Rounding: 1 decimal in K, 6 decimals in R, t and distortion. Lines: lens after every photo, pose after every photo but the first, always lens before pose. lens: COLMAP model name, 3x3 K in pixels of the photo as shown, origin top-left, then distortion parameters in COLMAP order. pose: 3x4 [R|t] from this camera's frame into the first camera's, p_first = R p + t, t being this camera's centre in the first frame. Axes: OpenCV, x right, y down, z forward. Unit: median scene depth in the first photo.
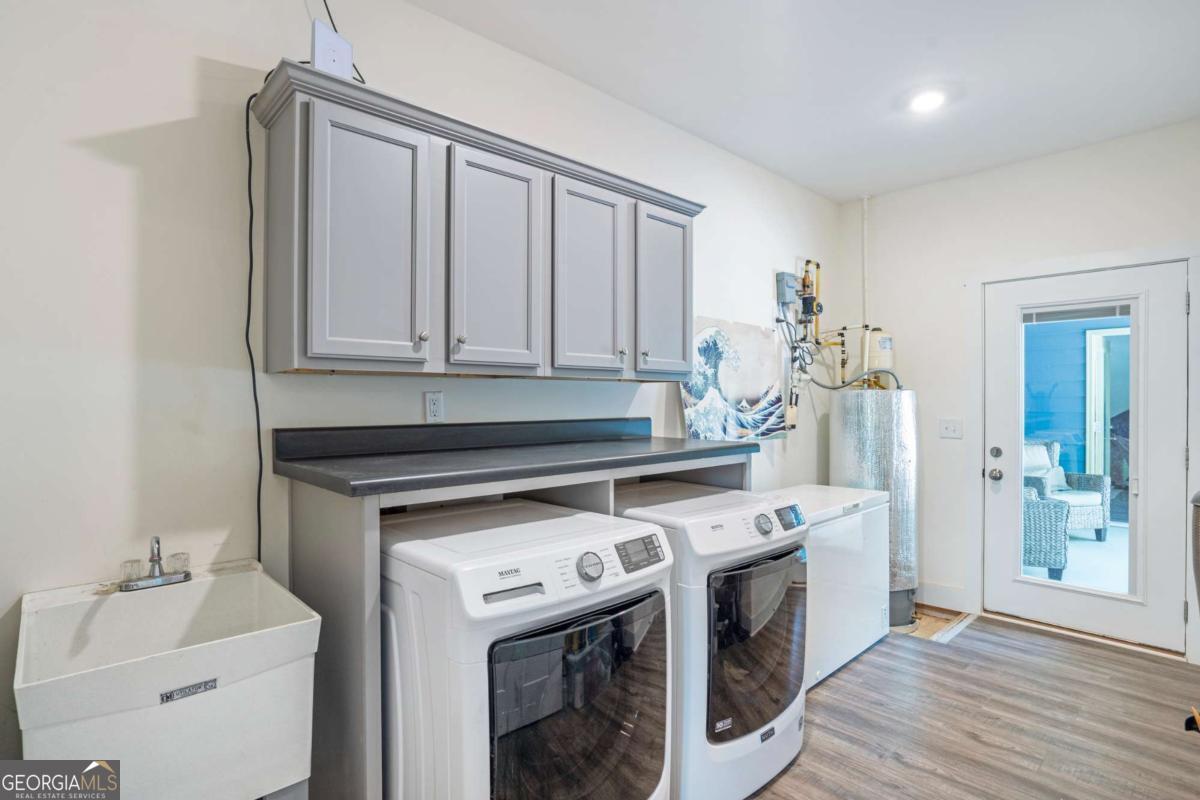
lens RADIAL K [[603.2, 0, 600.0], [0, 603.2, 400.0], [0, 0, 1]] dist [-0.000645, -0.000124]
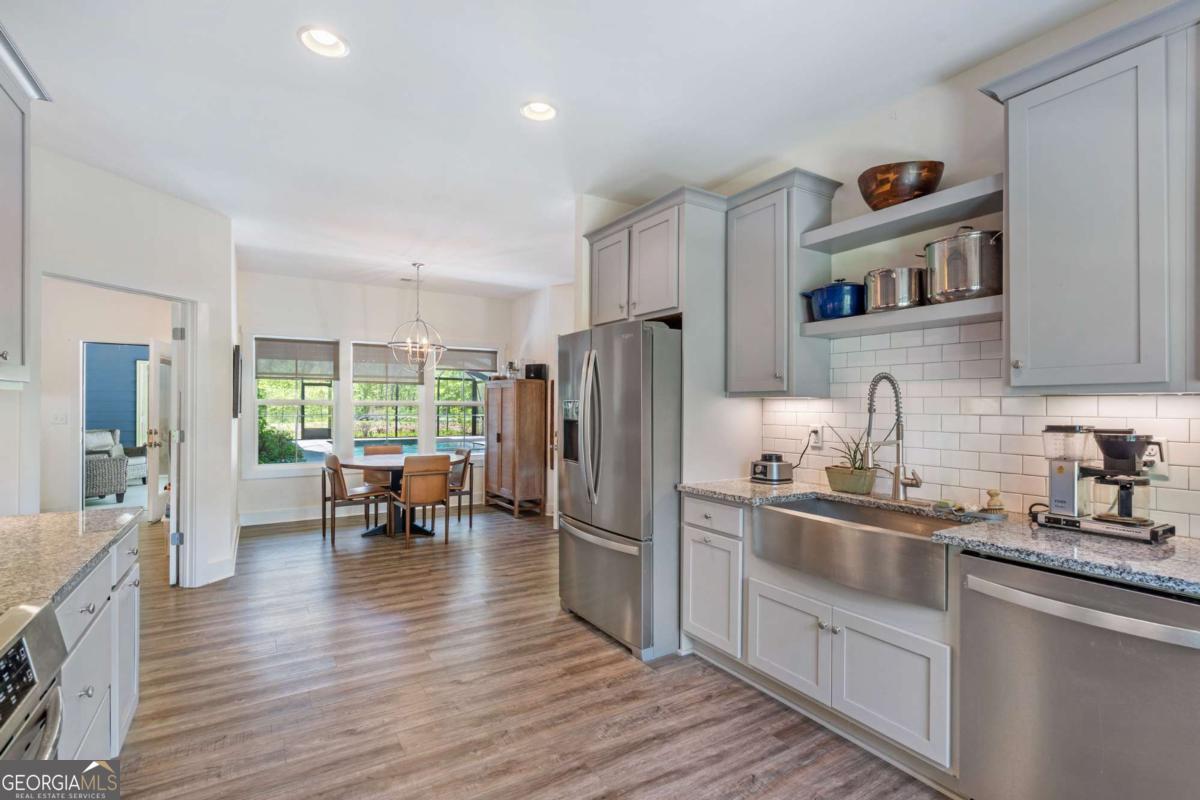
lens RADIAL K [[554.7, 0, 589.5], [0, 554.7, 405.5], [0, 0, 1]] dist [-0.009049, -0.000028]
pose [[0.202549, -0.002402, 0.979269, -0.428293], [-0.003735, 0.999988, 0.003225, -0.000484], [-0.979265, -0.004311, 0.202538, -0.529553]]
